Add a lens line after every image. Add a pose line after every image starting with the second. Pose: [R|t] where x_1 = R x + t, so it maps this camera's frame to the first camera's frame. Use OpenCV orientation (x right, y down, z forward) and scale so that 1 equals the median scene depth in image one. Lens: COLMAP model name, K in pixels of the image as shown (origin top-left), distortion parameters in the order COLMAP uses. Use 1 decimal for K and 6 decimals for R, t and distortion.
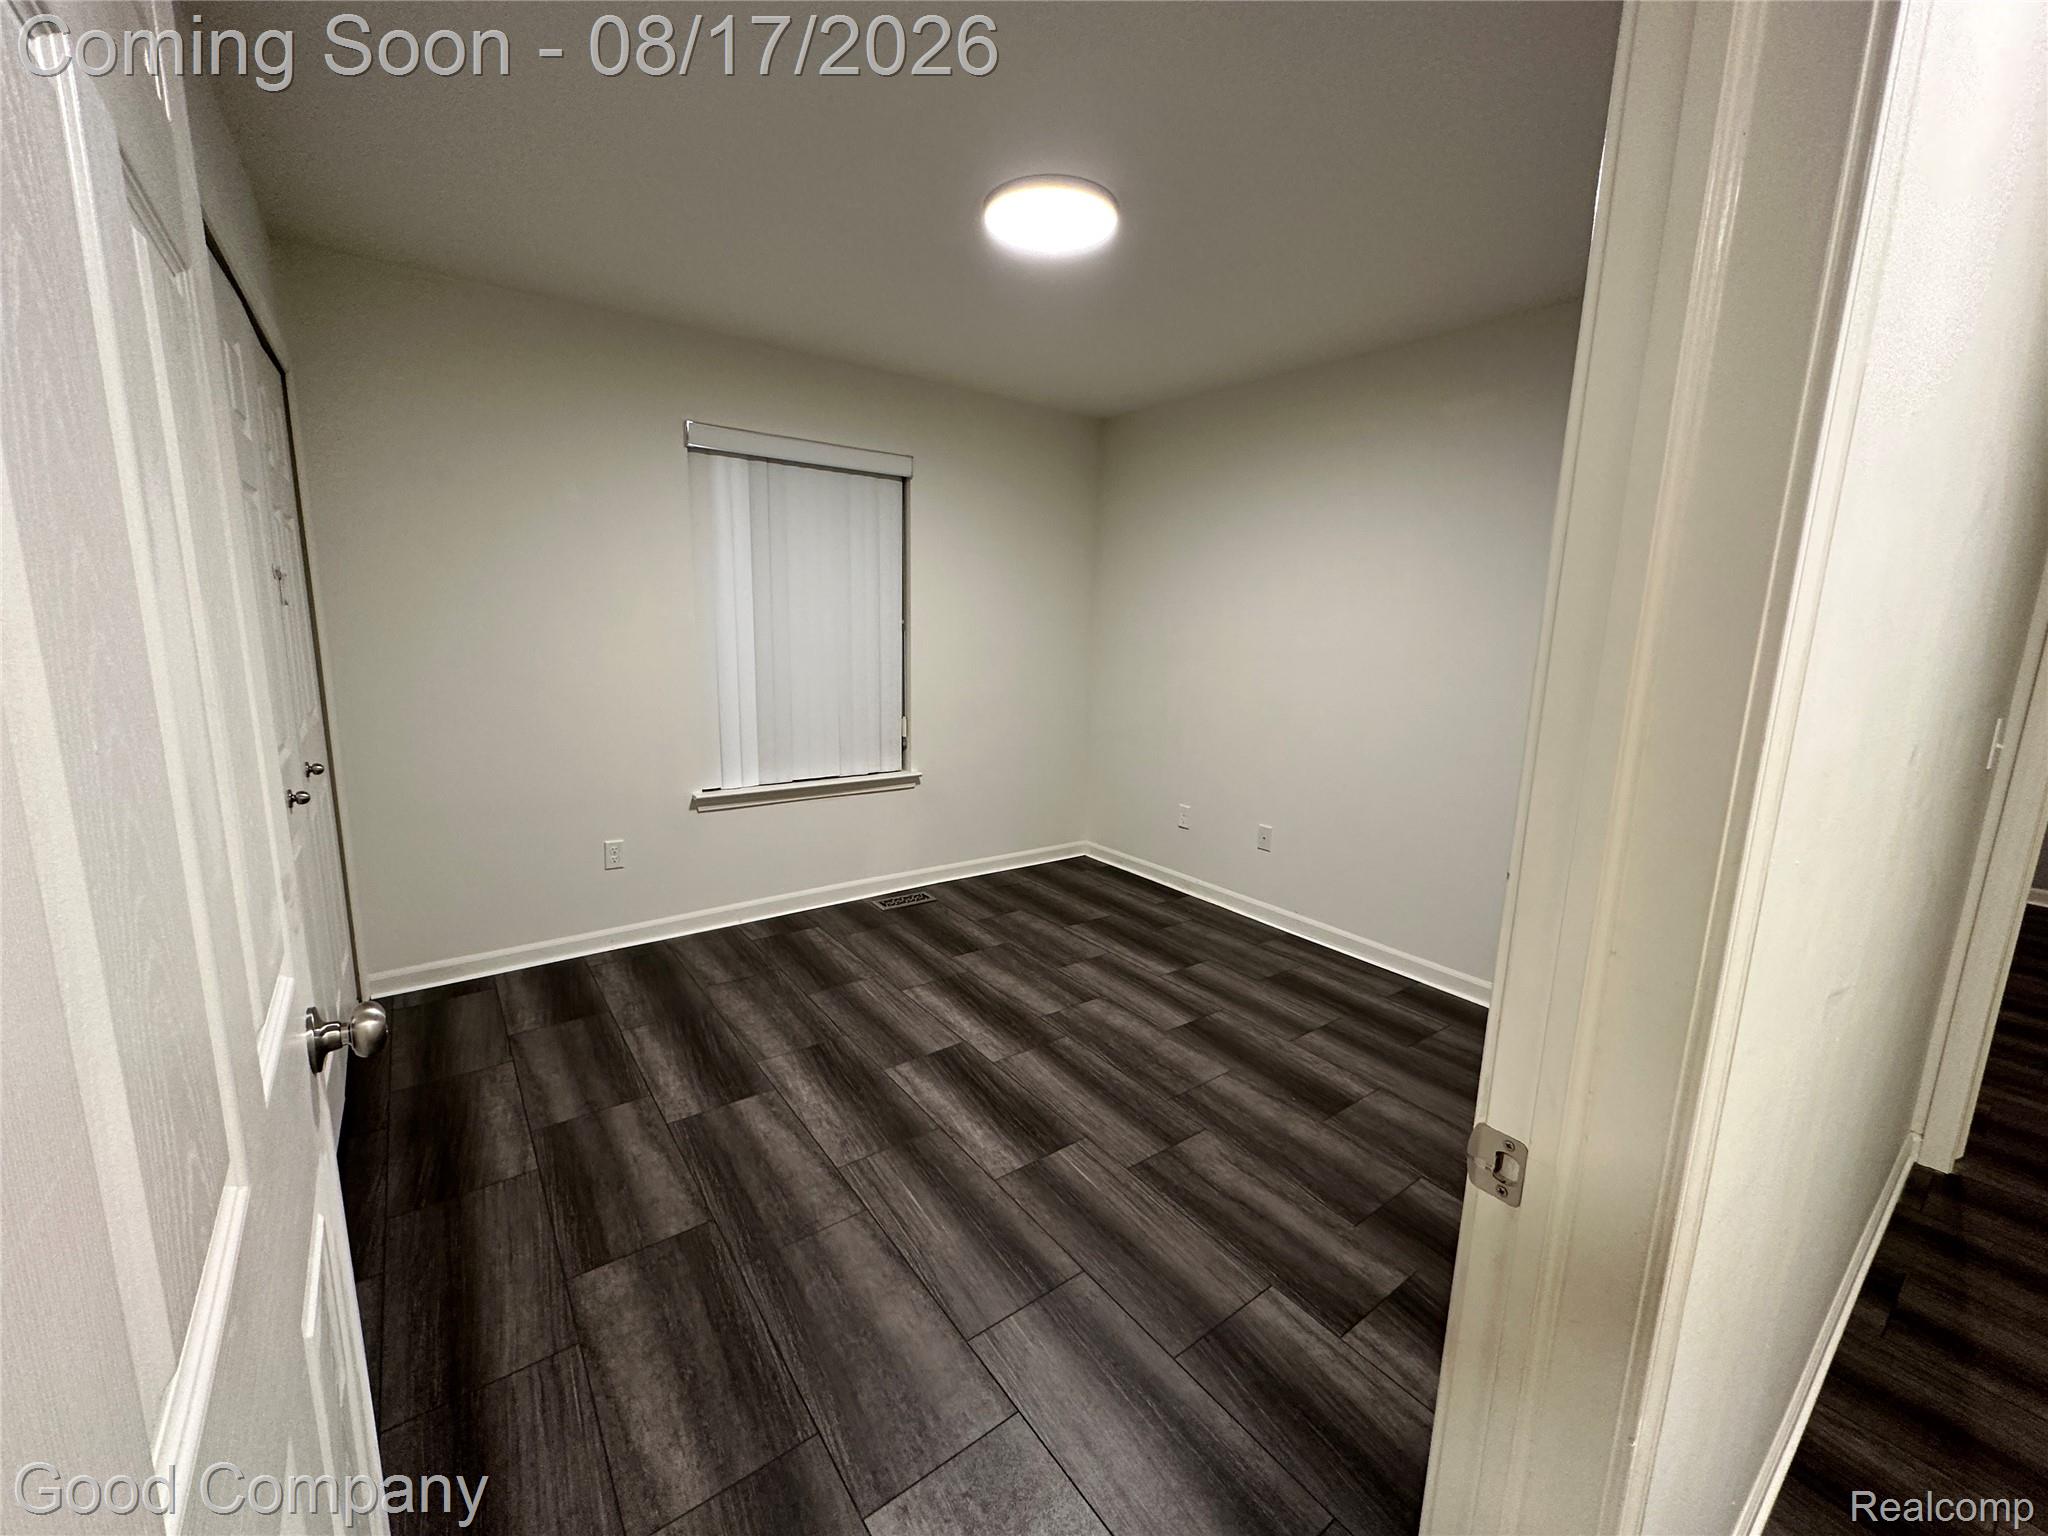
lens RADIAL K [[823.2, 0, 1027.5], [0, 823.2, 764.7], [0, 0, 1]] dist [-0.000195, 0.000134]
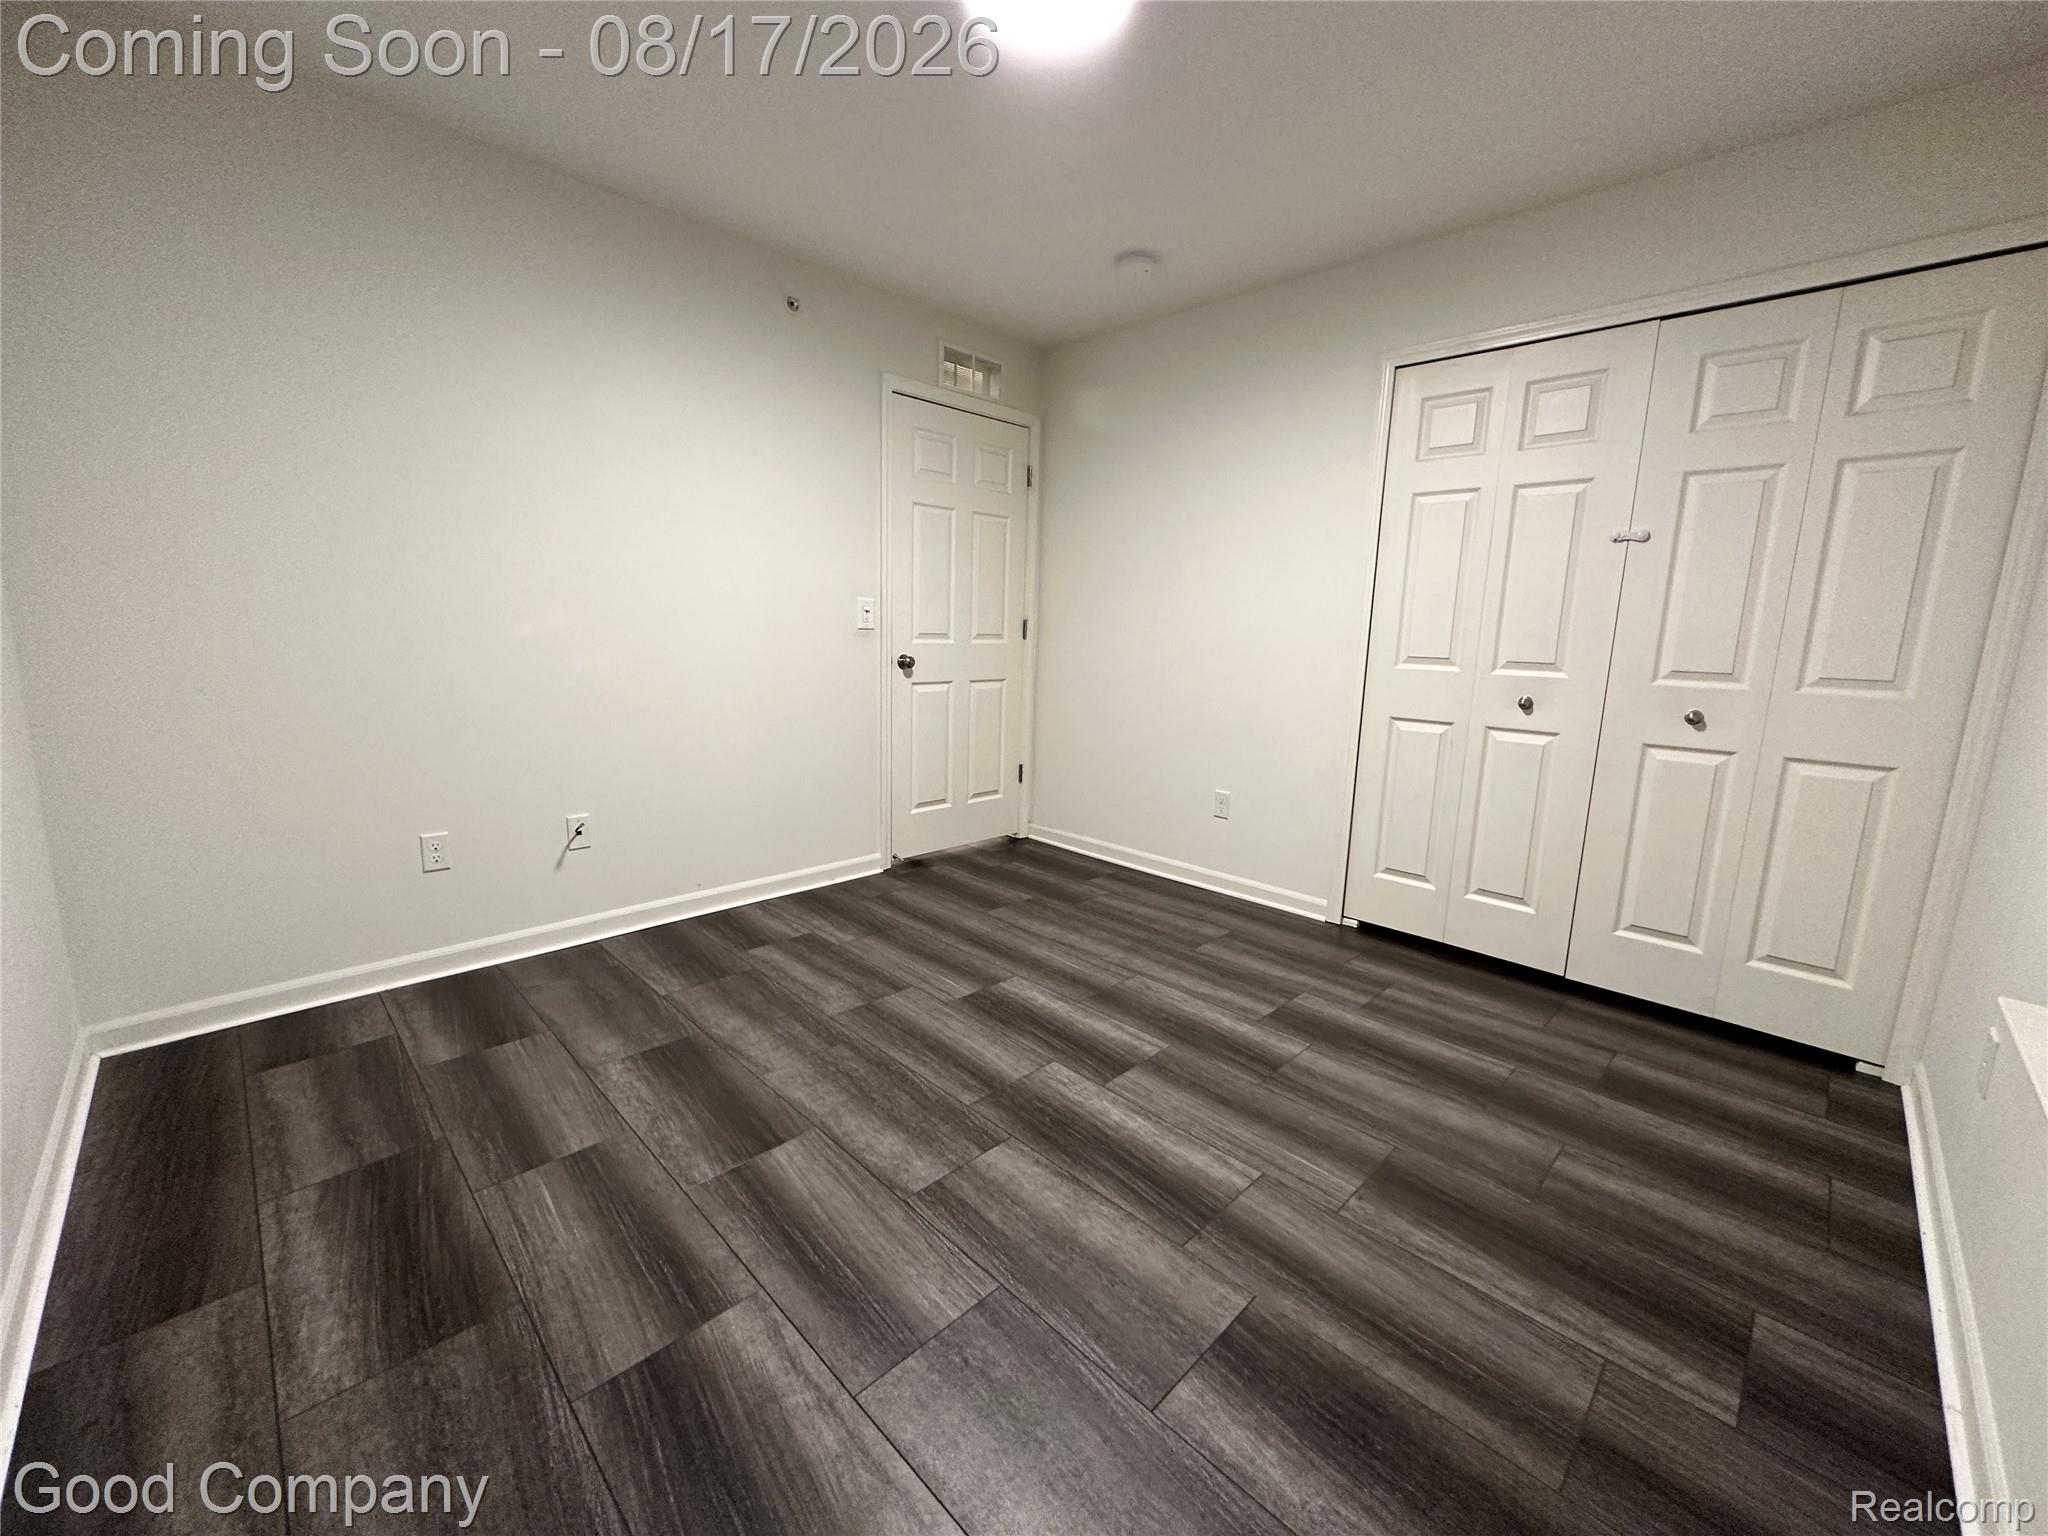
lens RADIAL K [[823.2, 0, 1023.9], [0, 823.2, 765.9], [0, 0, 1]] dist [-0.000195, 0.000134]
pose [[-0.989136, -0.029457, -0.144023, 0.119748], [-0.077154, 0.937961, 0.338048, -0.202555], [0.125130, 0.345487, -0.930044, 1.695593]]
